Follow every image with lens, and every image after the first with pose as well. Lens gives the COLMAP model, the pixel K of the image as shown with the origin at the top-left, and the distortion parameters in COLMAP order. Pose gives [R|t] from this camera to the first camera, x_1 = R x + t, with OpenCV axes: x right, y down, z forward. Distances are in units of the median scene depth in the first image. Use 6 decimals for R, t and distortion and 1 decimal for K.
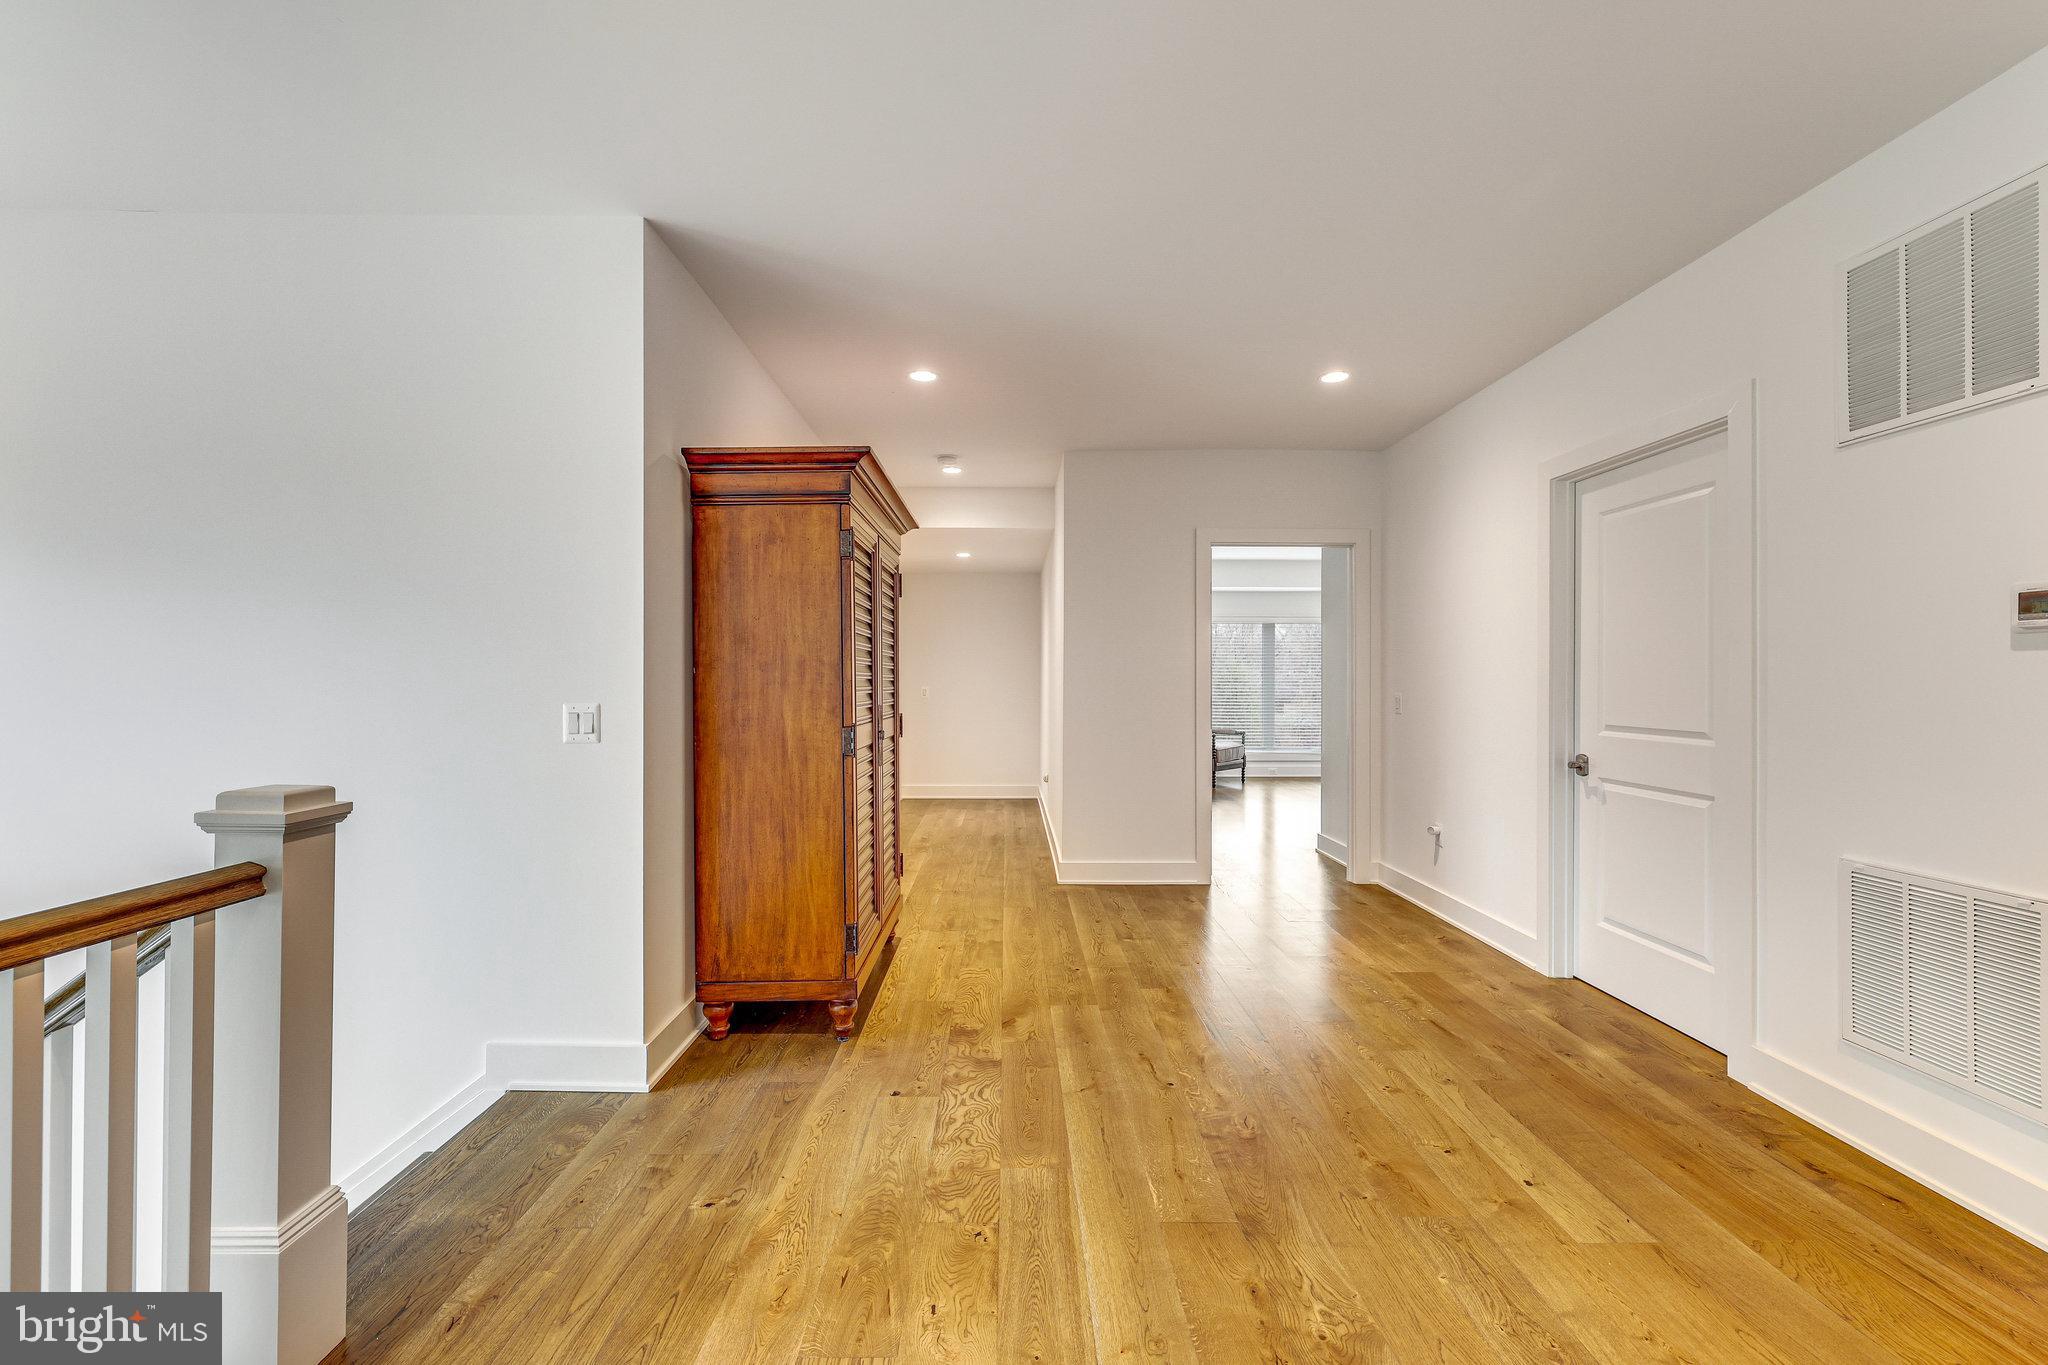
lens RADIAL K [[825.3, 0, 1039.1], [0, 825.3, 671.9], [0, 0, 1]] dist [-0.000445, -0.000359]
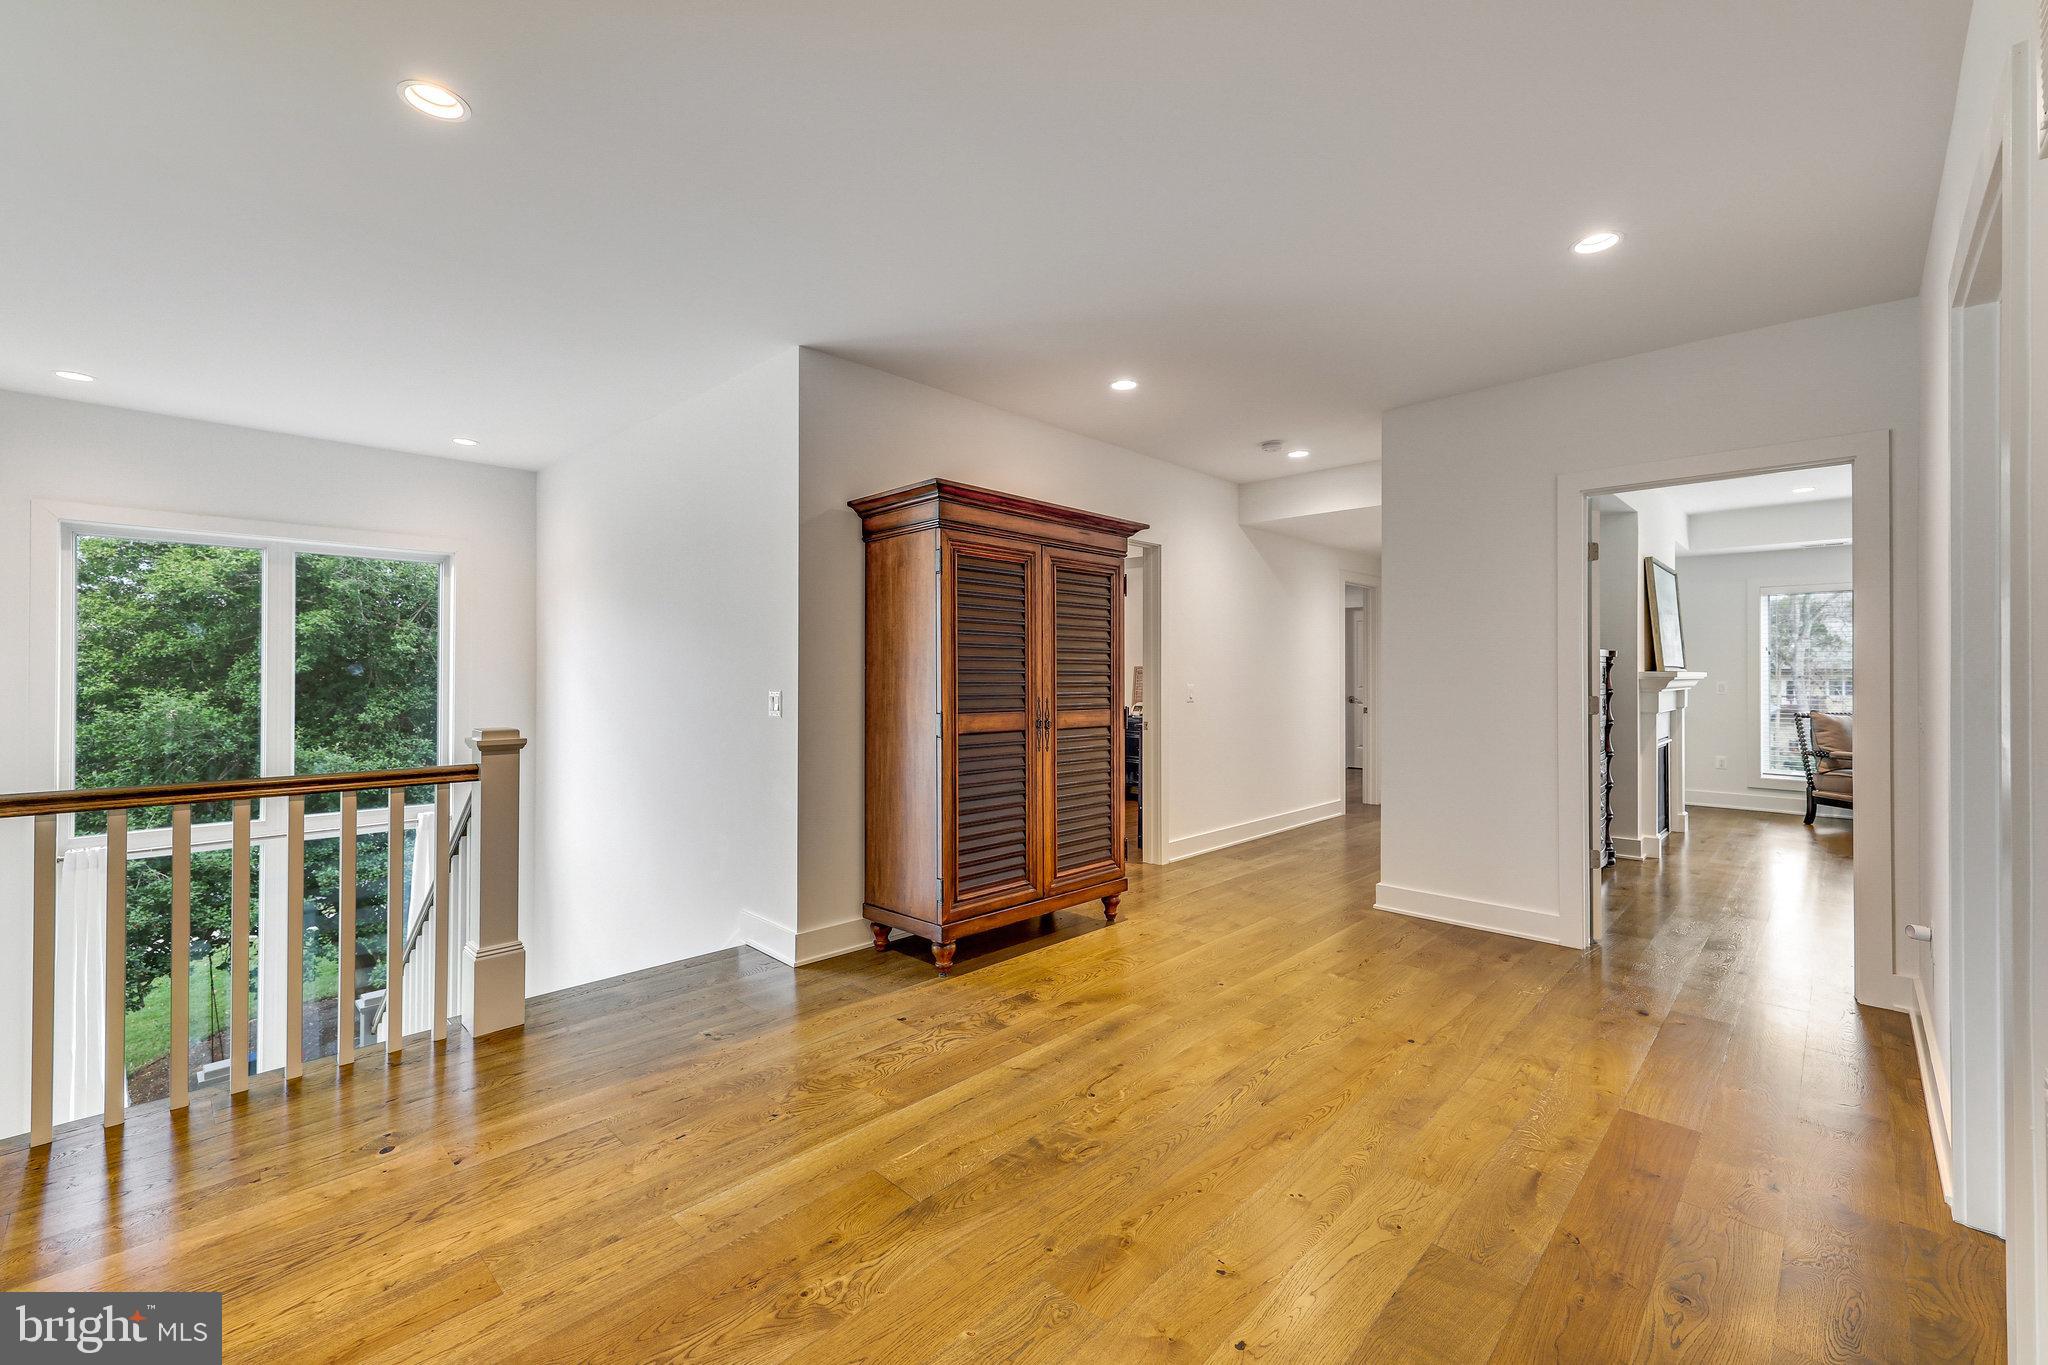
lens RADIAL K [[825.3, 0, 1057.3], [0, 825.3, 672.7], [0, 0, 1]] dist [-0.000445, -0.000359]
pose [[0.729690, 0.000302, -0.683778, 0.784735], [0.003546, 0.999985, 0.004226, 0.002954], [0.683769, -0.005509, 0.729677, 0.272717]]
